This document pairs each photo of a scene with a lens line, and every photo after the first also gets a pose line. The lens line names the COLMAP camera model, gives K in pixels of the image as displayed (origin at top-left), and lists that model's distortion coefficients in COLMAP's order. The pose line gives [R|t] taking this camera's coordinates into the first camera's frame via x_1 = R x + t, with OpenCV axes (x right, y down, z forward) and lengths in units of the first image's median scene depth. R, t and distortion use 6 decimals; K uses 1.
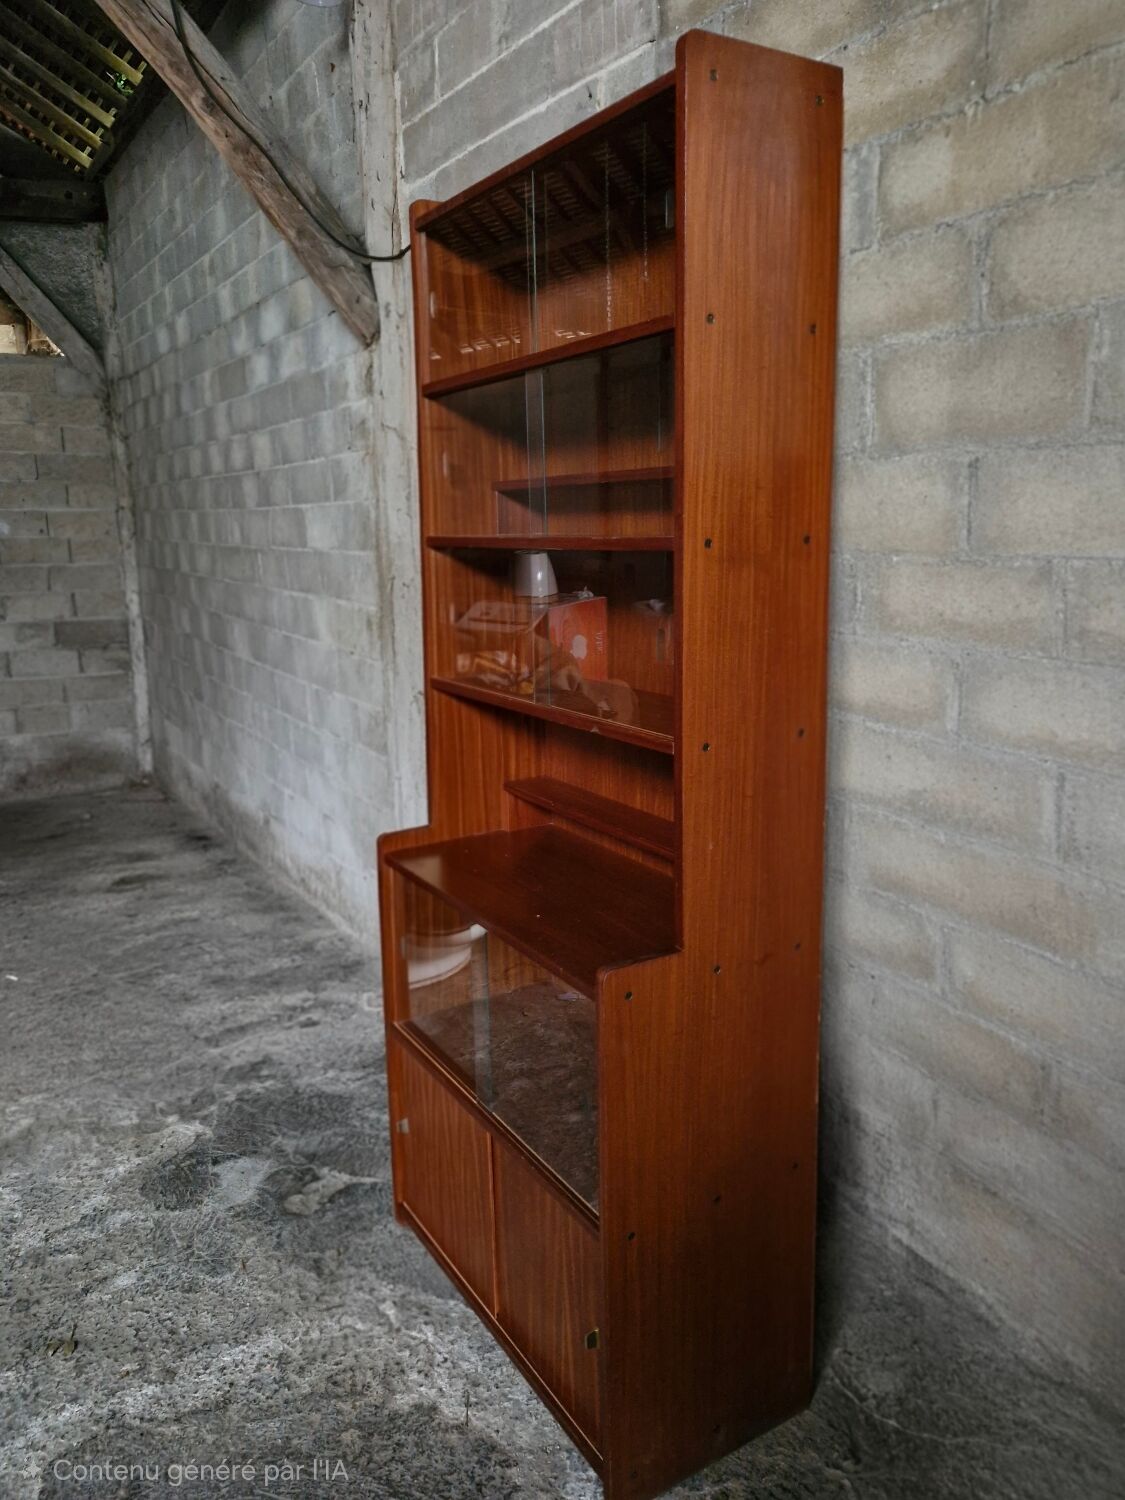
lens RADIAL K [[1095.9, 0, 588.1], [0, 1095.9, 724.7], [0, 0, 1]] dist [0.017086, 0.000497]
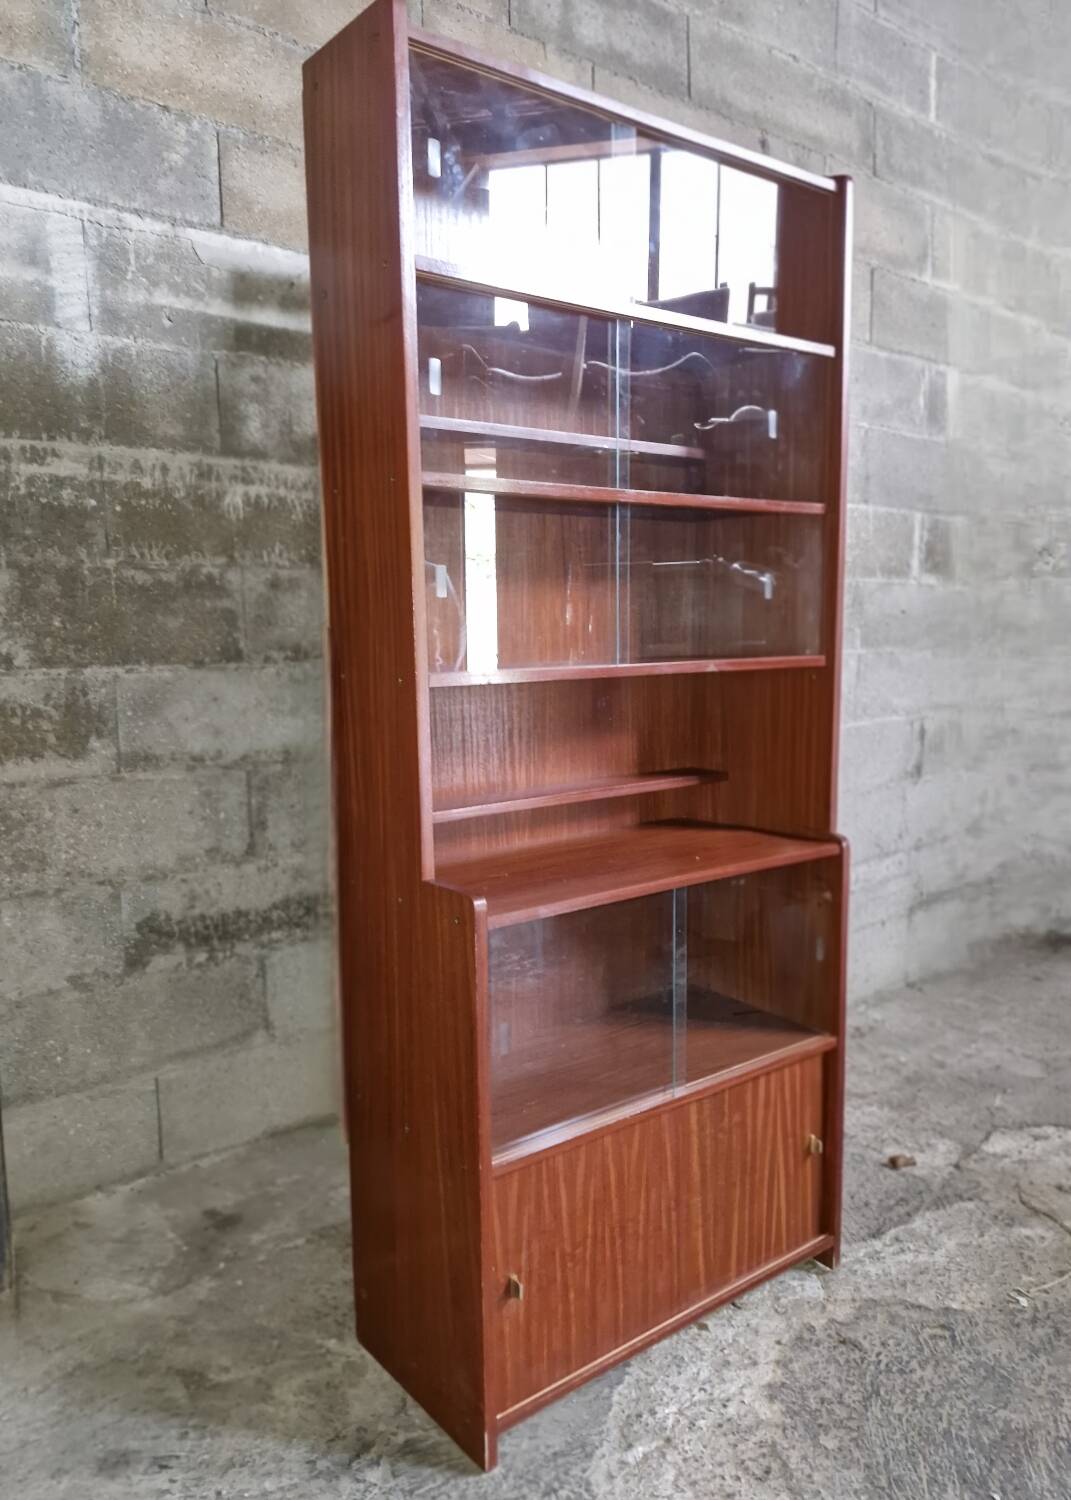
lens RADIAL K [[1108.3, 0, 543.3], [0, 1108.3, 777.7], [0, 0, 1]] dist [0.031748, -0.025011]
pose [[-0.092989, -0.128796, 0.987302, -0.888014], [0.199639, 0.969049, 0.145218, -0.066975], [-0.975447, 0.210608, -0.064398, 0.998392]]
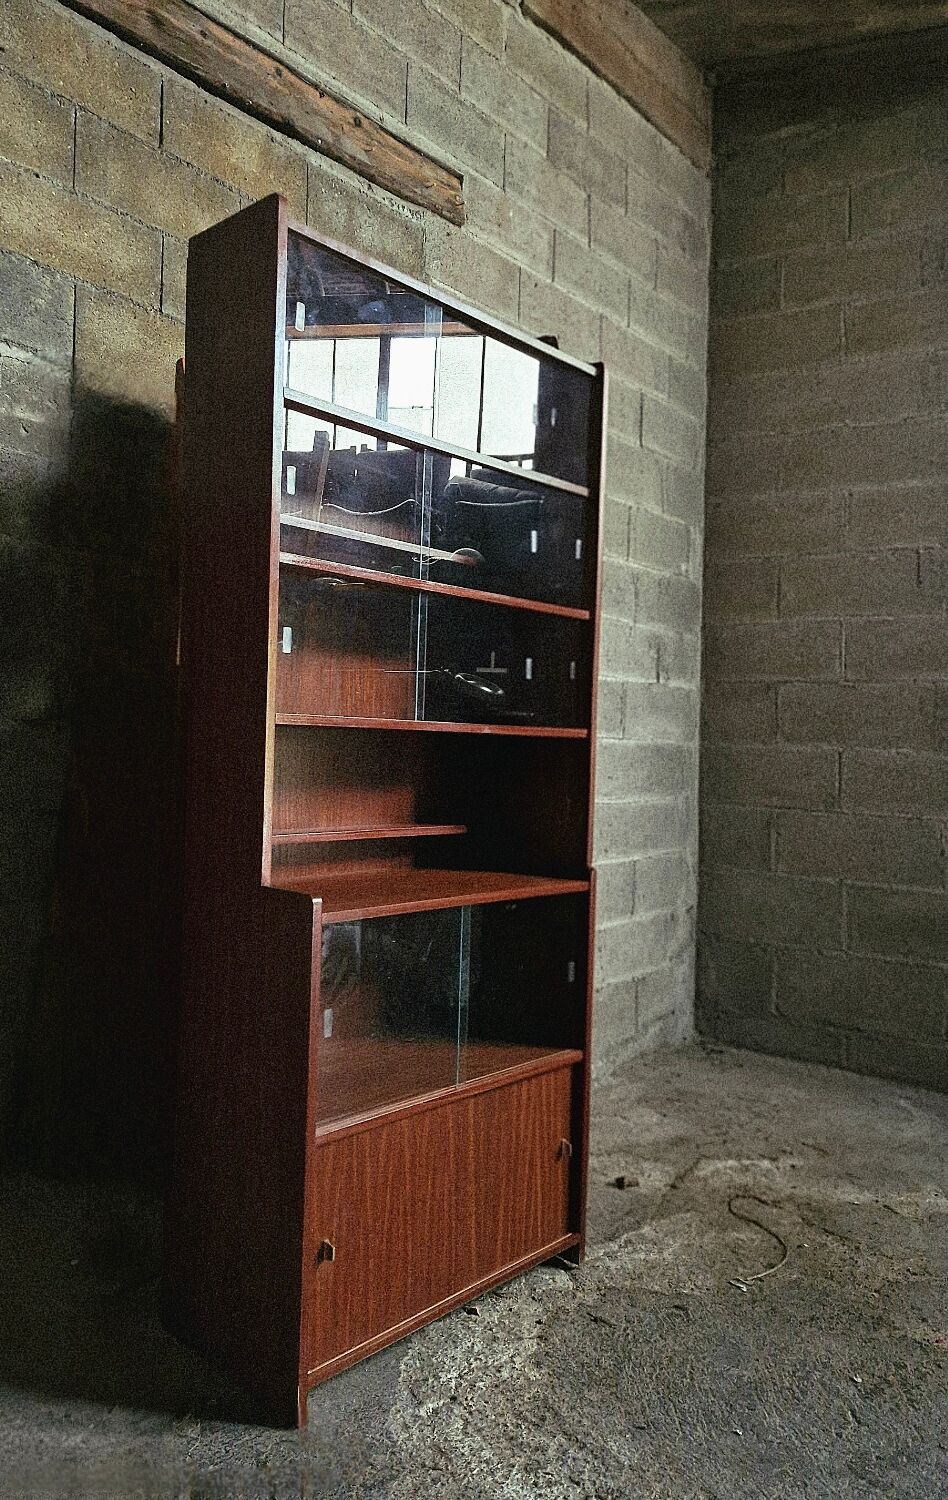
lens RADIAL K [[1051.6, 0, 345.8], [0, 1051.6, 757.4], [0, 0, 1]] dist [0.020049, -0.003235]
pose [[-0.192563, -0.006955, 0.981260, -0.987232], [0.156595, 0.986942, 0.037726, -0.030502], [-0.968709, 0.160925, -0.188959, 1.122201]]
